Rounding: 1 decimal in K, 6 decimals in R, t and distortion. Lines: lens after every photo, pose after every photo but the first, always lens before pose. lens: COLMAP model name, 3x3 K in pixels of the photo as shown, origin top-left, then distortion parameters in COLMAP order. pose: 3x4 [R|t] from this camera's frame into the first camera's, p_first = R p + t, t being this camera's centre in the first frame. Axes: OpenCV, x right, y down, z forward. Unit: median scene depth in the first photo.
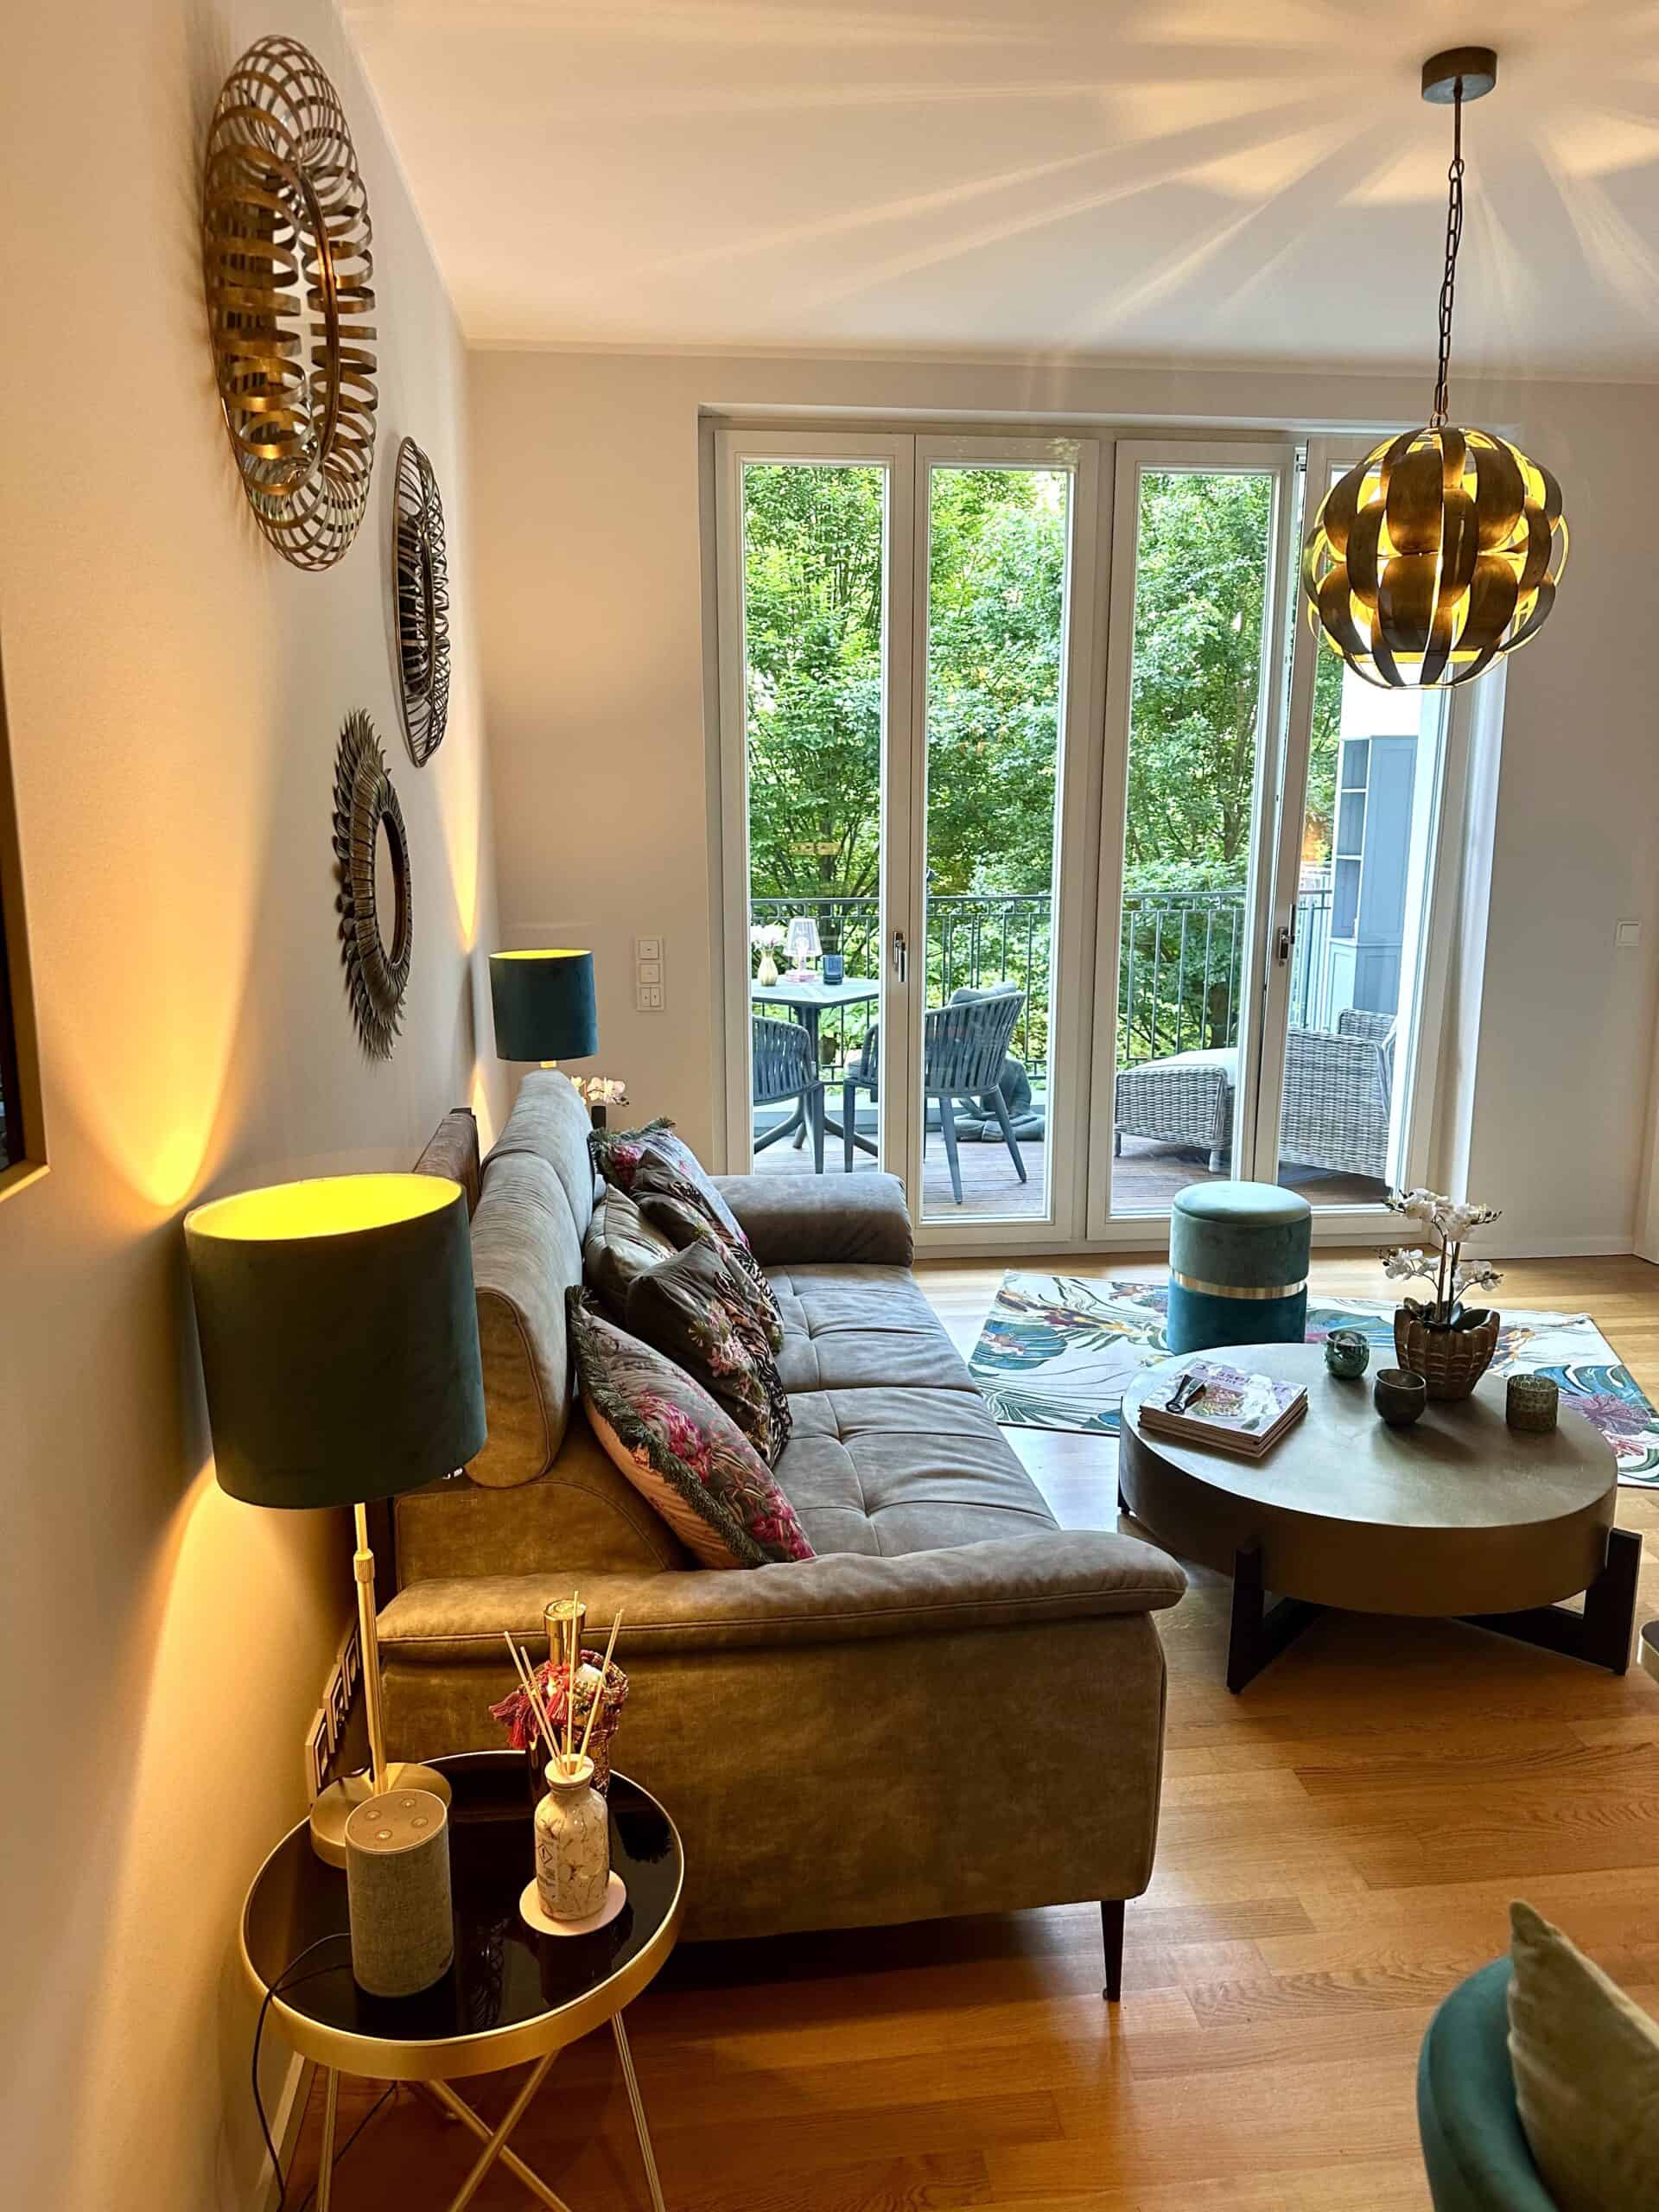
lens RADIAL K [[1559.4, 0, 817.8], [0, 1559.4, 1106.5], [0, 0, 1]] dist [-0.010675, -0.019906]
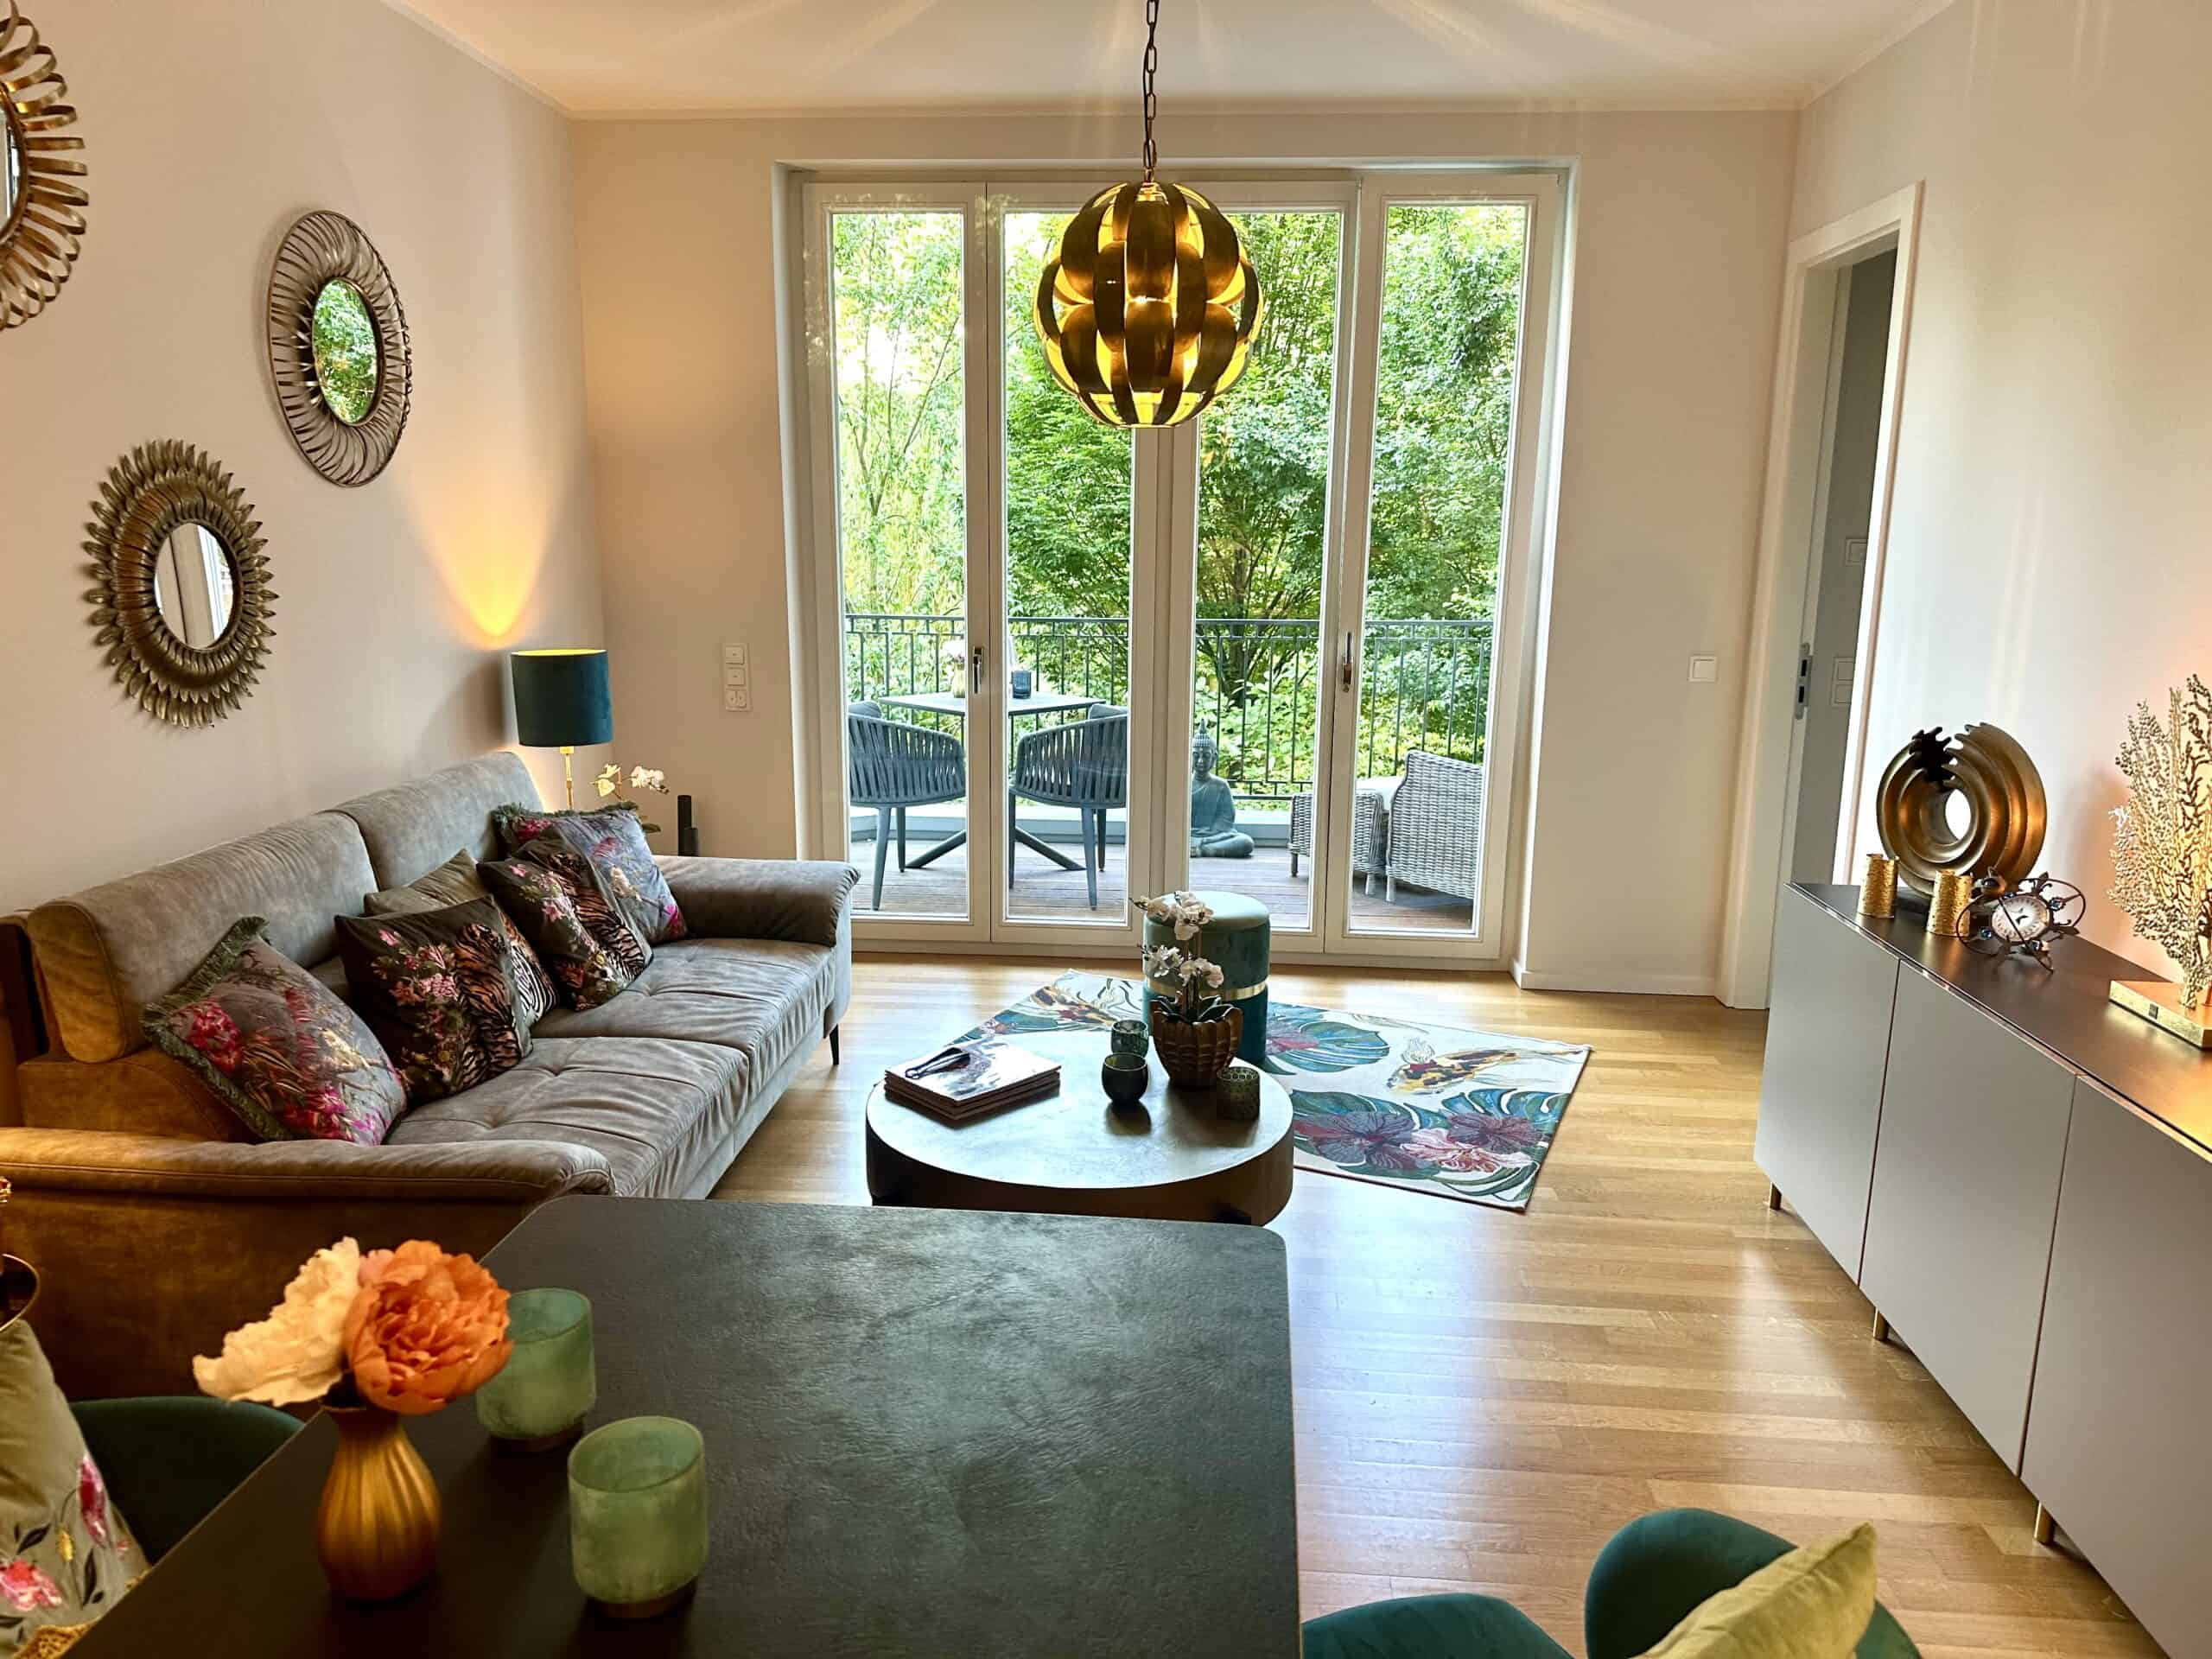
lens RADIAL K [[1559.4, 0, 1130.7], [0, 1559.4, 840.9], [0, 0, 1]] dist [-0.010675, -0.019906]
pose [[0.983949, 0.049020, -0.171585, 0.543290], [-0.047726, 0.998792, 0.011666, 0.005906], [0.171950, -0.003290, 0.985100, -0.059788]]
